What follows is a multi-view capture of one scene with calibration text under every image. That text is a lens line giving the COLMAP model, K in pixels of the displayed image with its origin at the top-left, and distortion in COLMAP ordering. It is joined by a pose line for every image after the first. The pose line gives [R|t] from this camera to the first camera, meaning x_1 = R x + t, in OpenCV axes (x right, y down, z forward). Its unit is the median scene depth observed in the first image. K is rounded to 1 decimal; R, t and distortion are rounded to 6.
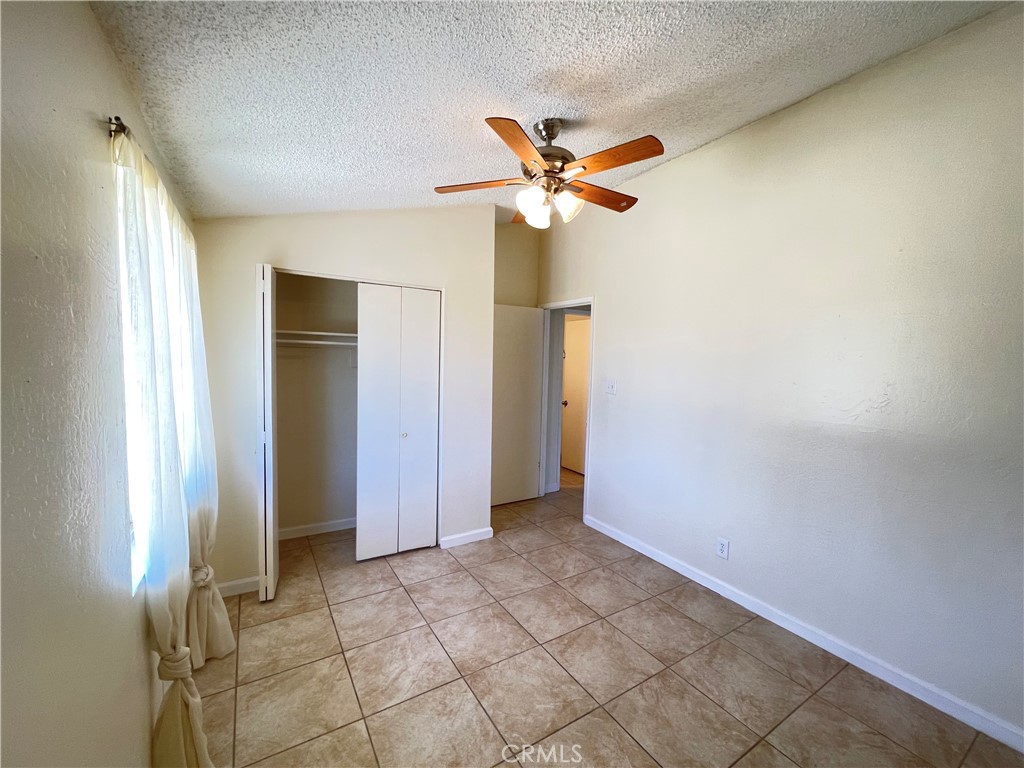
lens RADIAL K [[417.6, 0, 510.2], [0, 417.6, 384.2], [0, 0, 1]] dist [-0.003691, -0.000019]
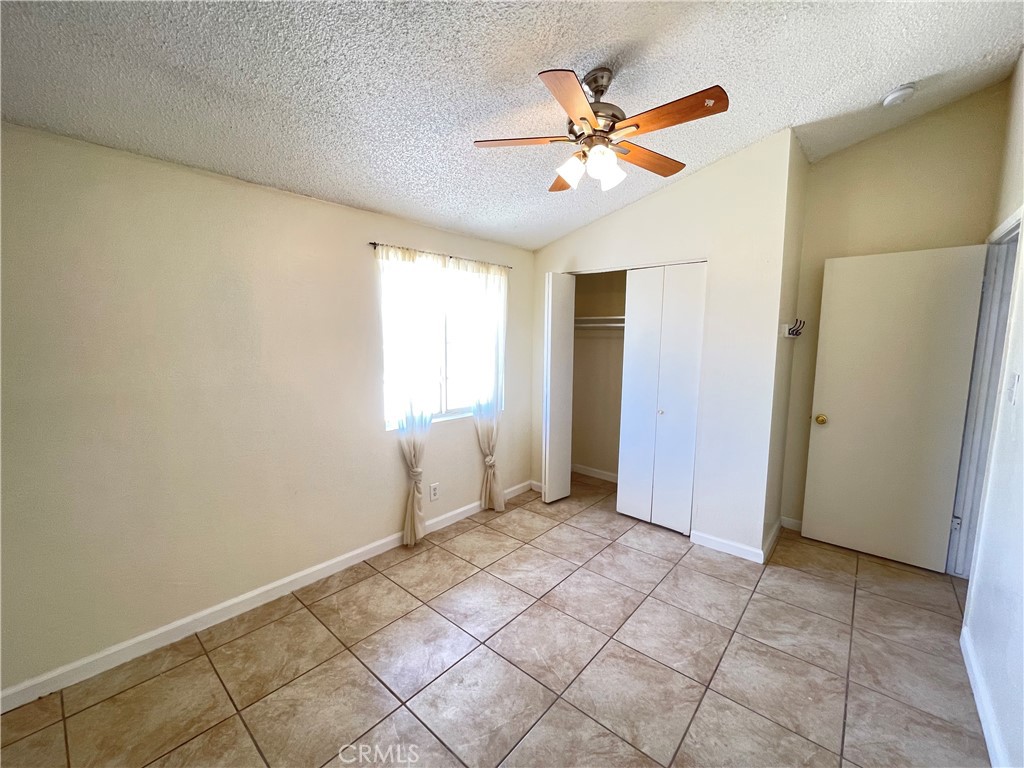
lens RADIAL K [[417.6, 0, 514.8], [0, 417.6, 385.3], [0, 0, 1]] dist [-0.003691, -0.000019]
pose [[0.297514, 0.089260, -0.950536, 0.743636], [-0.060633, 0.995376, 0.074493, 0.001849], [0.952790, 0.035471, 0.301551, 0.428150]]
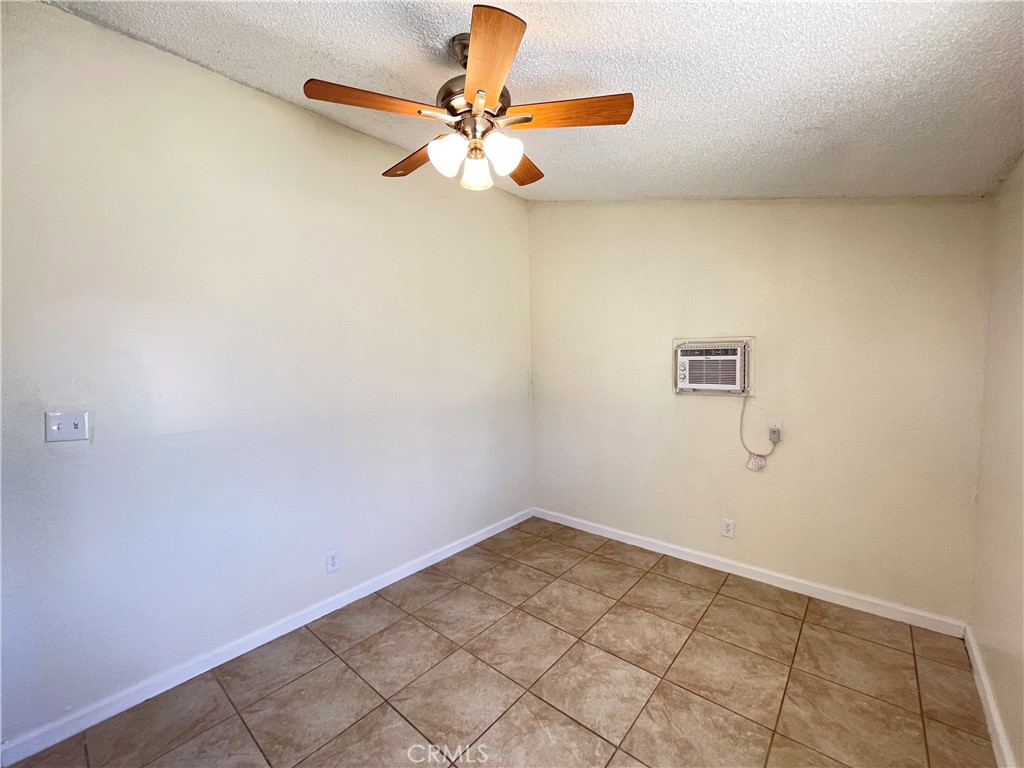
lens RADIAL K [[417.6, 0, 512.0], [0, 417.6, 383.2], [0, 0, 1]] dist [-0.003691, -0.000019]
pose [[-0.294251, -0.075726, 0.952723, -0.514701], [0.079189, 0.991497, 0.103265, -0.076021], [-0.952442, 0.105831, -0.285752, 0.908595]]
